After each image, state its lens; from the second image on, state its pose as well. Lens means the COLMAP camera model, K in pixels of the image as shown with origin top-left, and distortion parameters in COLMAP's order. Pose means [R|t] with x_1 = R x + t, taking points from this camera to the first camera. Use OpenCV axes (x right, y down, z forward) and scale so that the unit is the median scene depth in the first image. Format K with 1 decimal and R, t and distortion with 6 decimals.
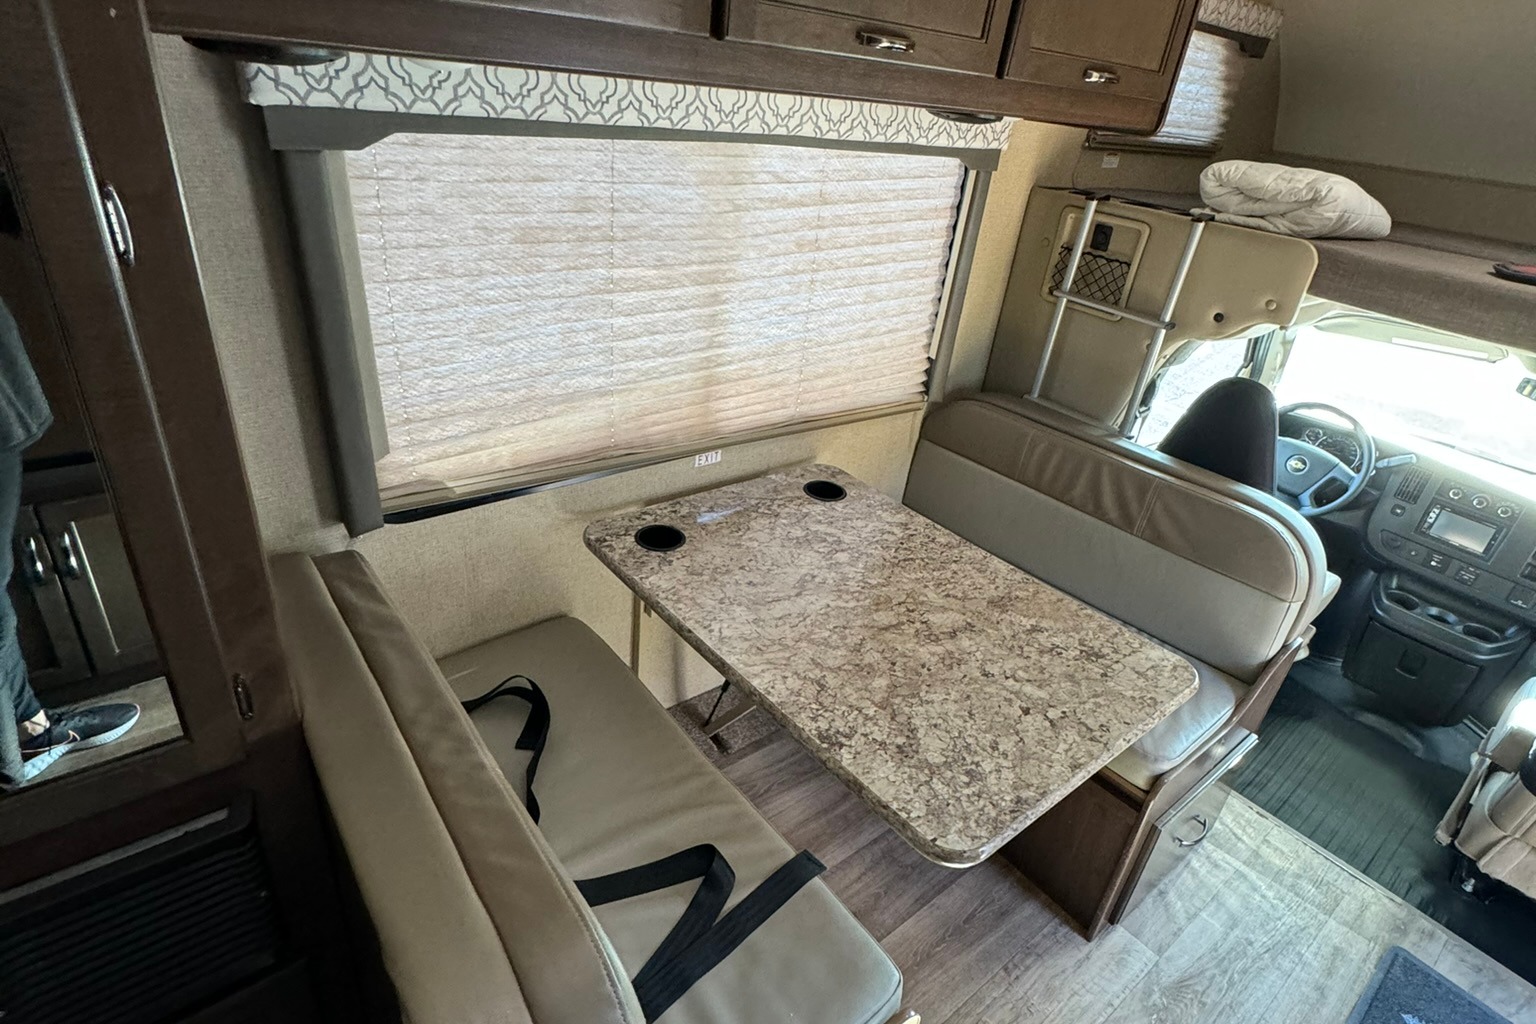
lens RADIAL K [[815.2, 0, 768.0], [0, 815.2, 512.0], [0, 0, 1]] dist [-0.002279, -0.000333]
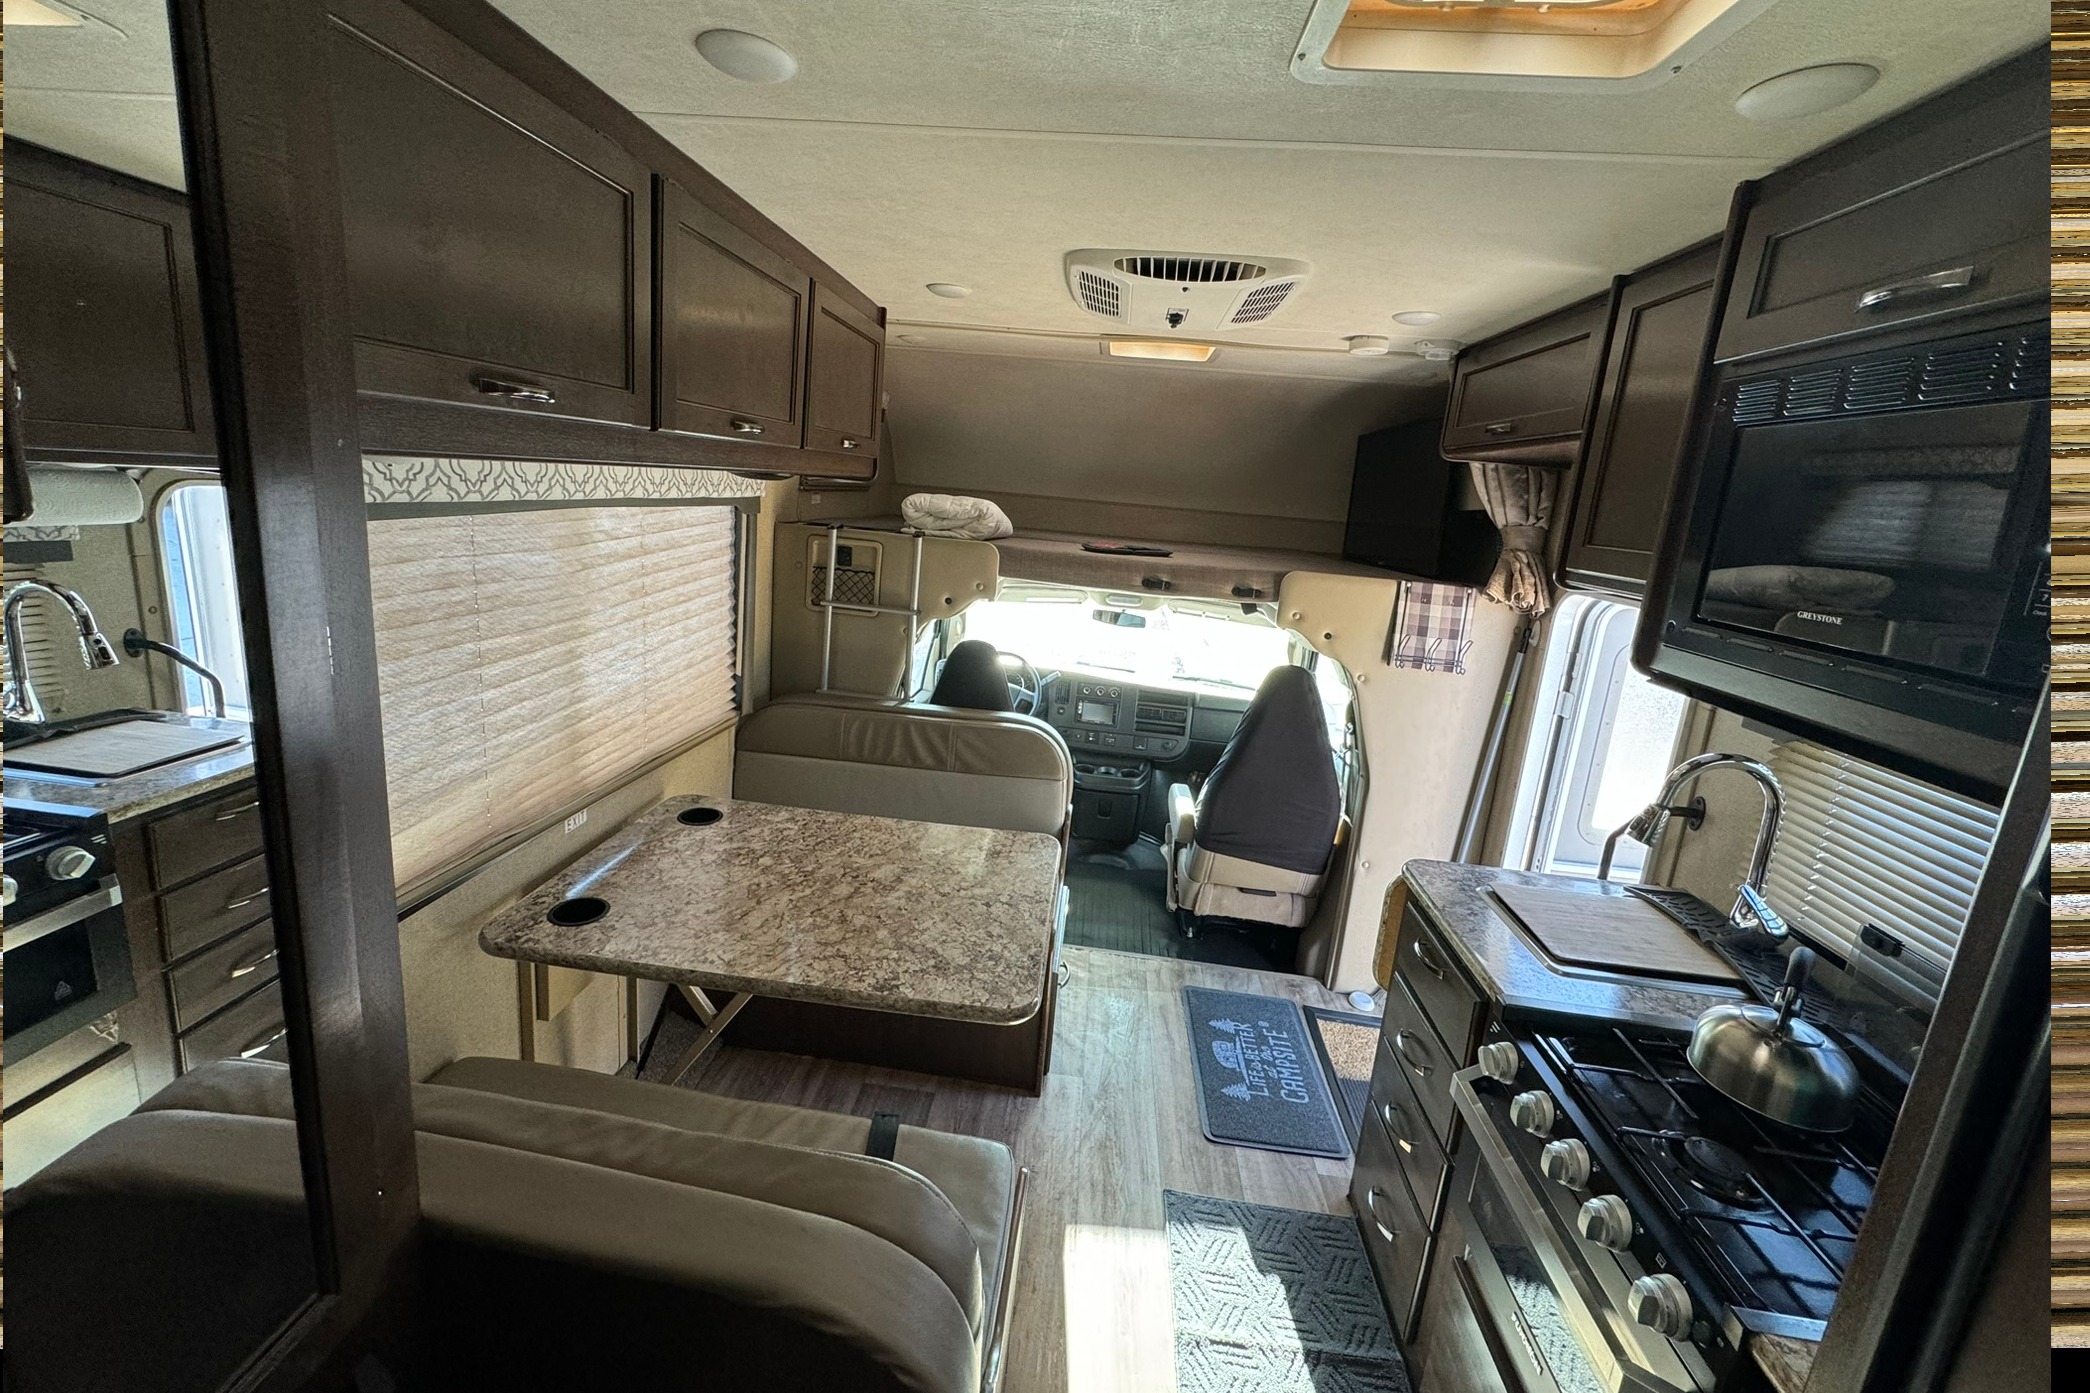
lens RADIAL K [[793.7, 0, 1039.9], [0, 793.7, 645.4], [0, 0, 1]] dist [-0.001023, 0.000007]
pose [[0.713042, -0.184913, 0.676298, -0.284936], [0.325530, 0.941635, -0.085755, -0.004398], [-0.620968, 0.281302, 0.731620, -0.056715]]
